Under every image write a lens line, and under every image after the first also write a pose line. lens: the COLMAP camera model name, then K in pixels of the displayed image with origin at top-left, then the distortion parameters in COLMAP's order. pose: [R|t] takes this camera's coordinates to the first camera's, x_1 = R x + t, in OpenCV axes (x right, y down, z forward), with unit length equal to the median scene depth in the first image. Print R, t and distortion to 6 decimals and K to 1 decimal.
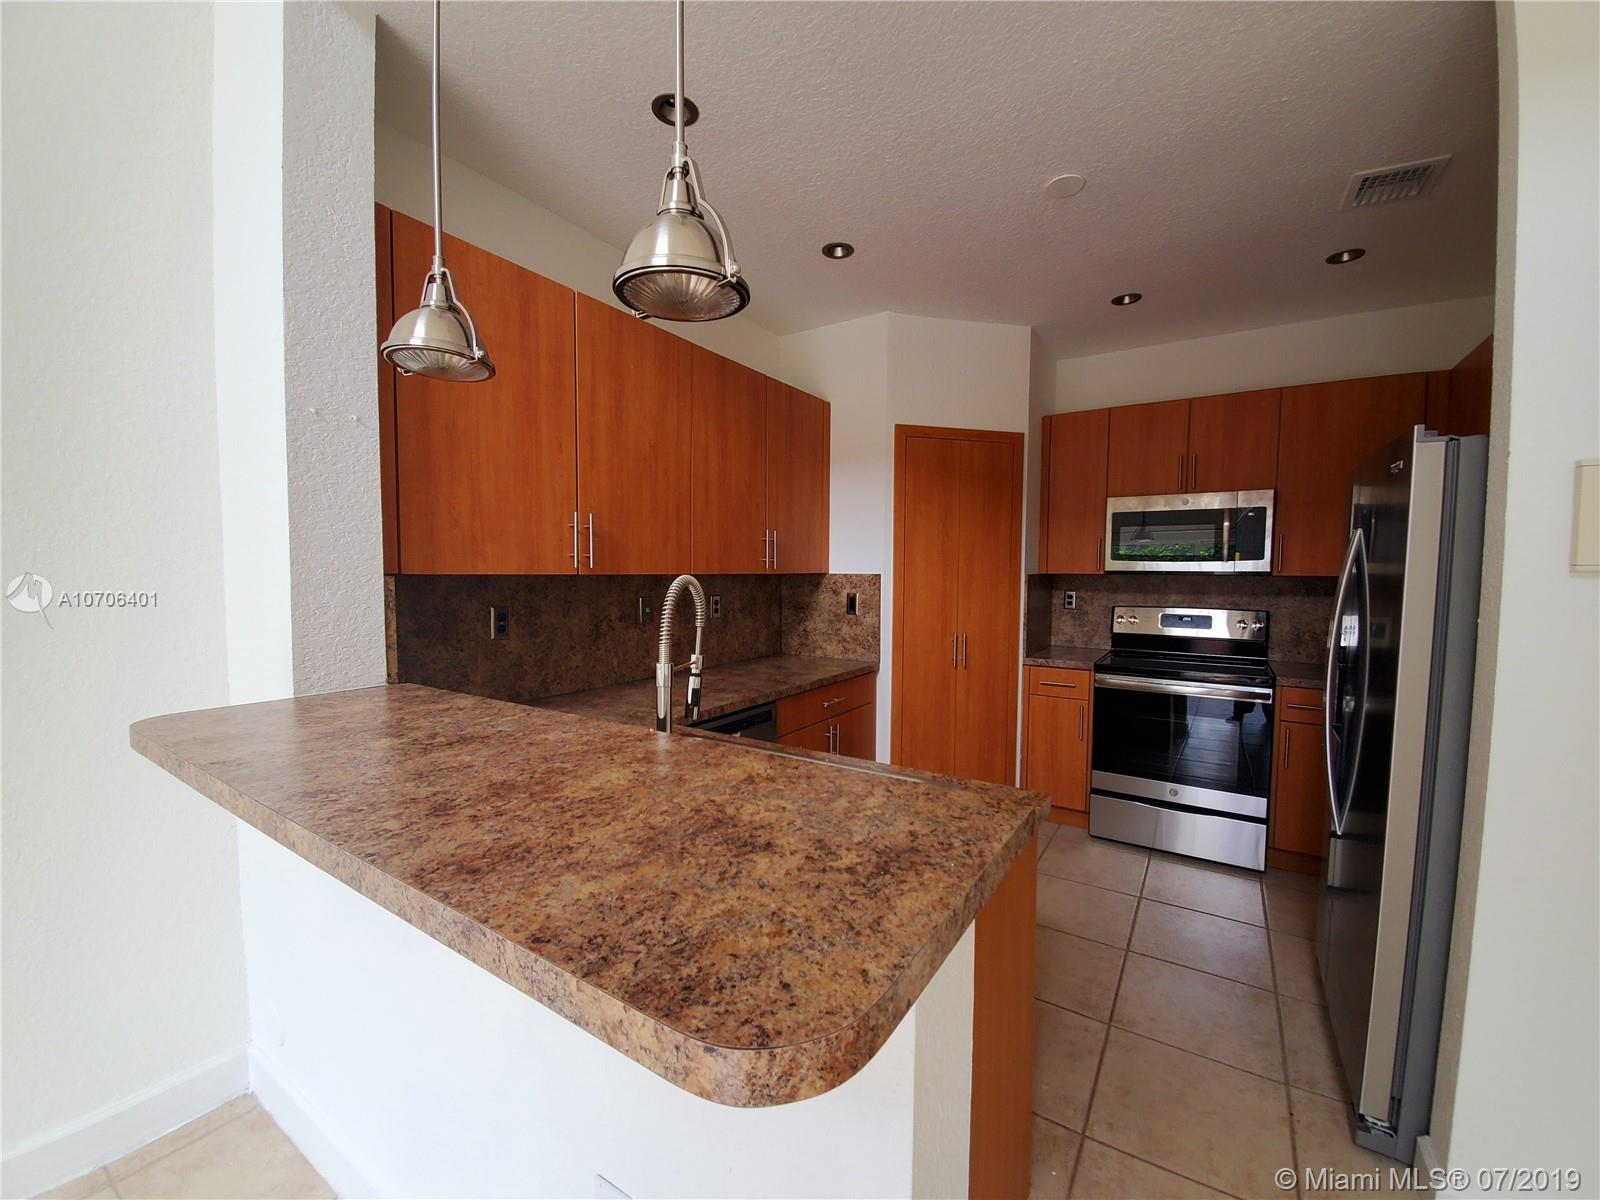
lens RADIAL K [[638.1, 0, 822.2], [0, 638.1, 603.0], [0, 0, 1]] dist [0.001237, 0.000138]
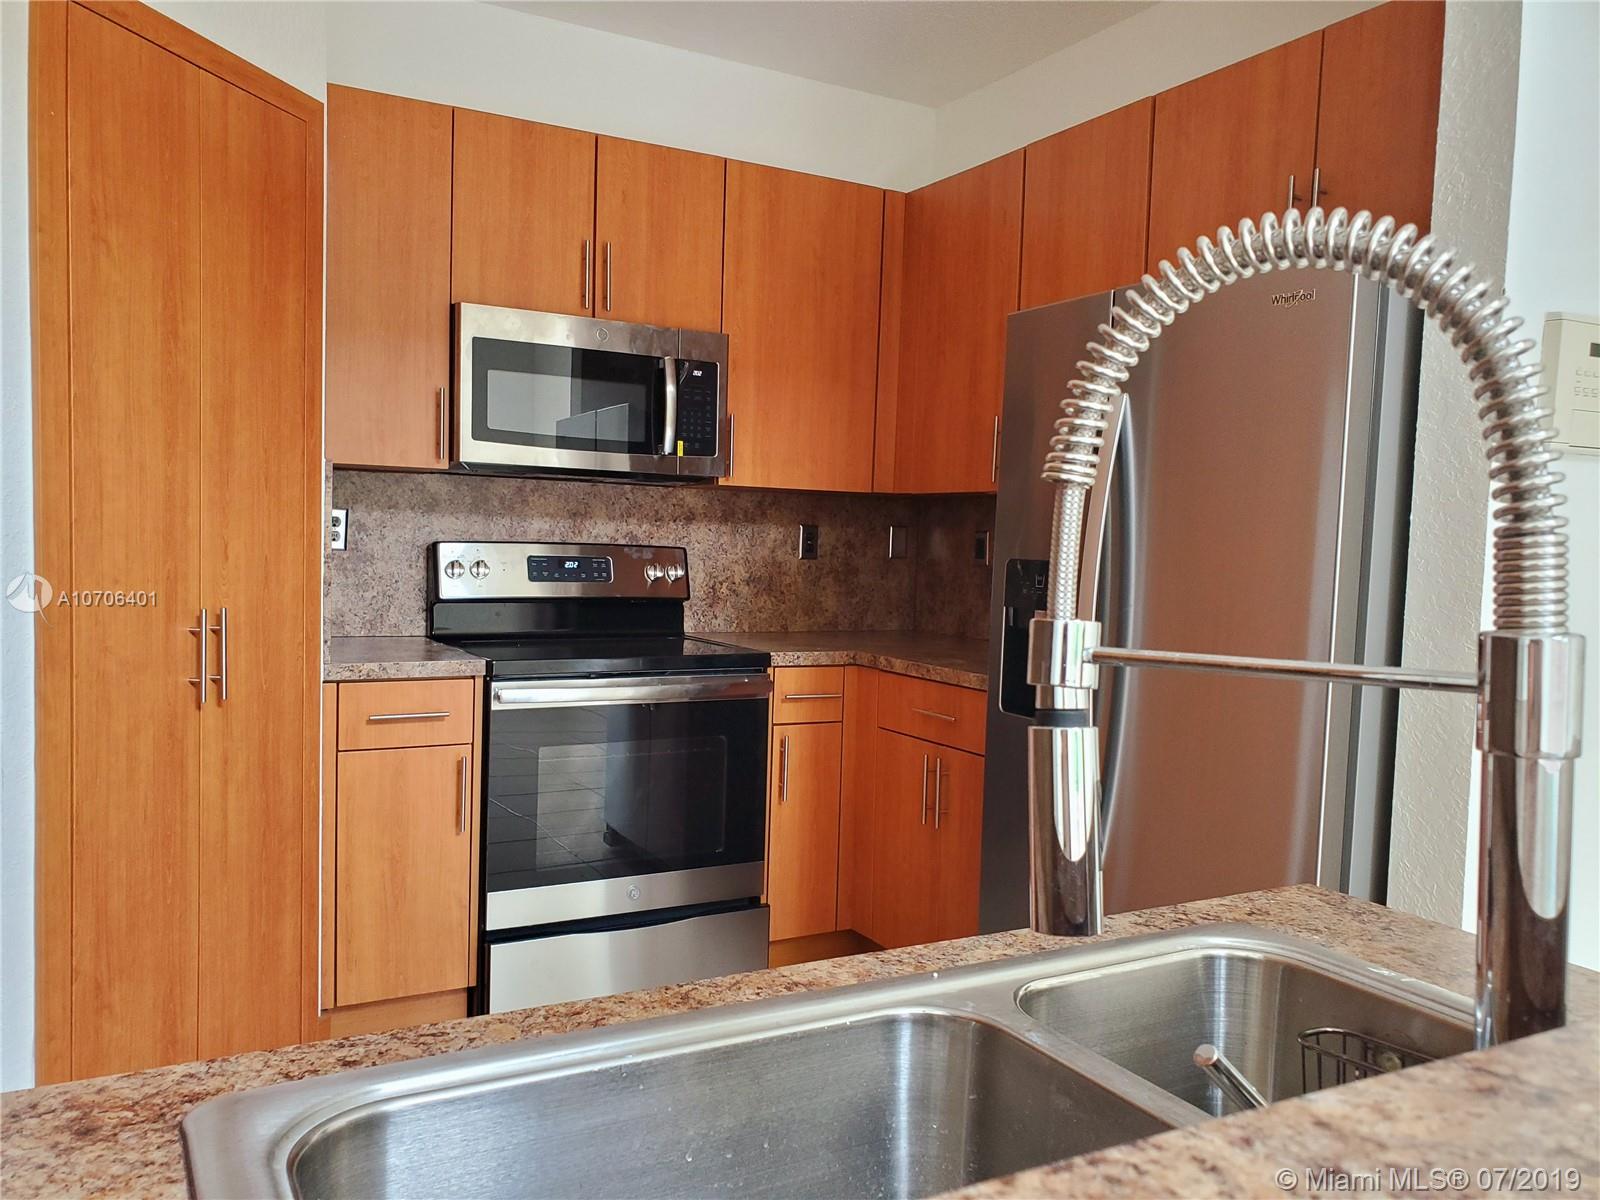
lens RADIAL K [[1245.7, 0, 802.8], [0, 1245.7, 624.3], [0, 0, 1]] dist [0.085249, -0.181237]
pose [[0.472461, -0.055371, 0.879611, -0.254800], [0.018131, 0.998424, 0.053112, 0.024290], [-0.881165, -0.009145, 0.472720, 0.366466]]
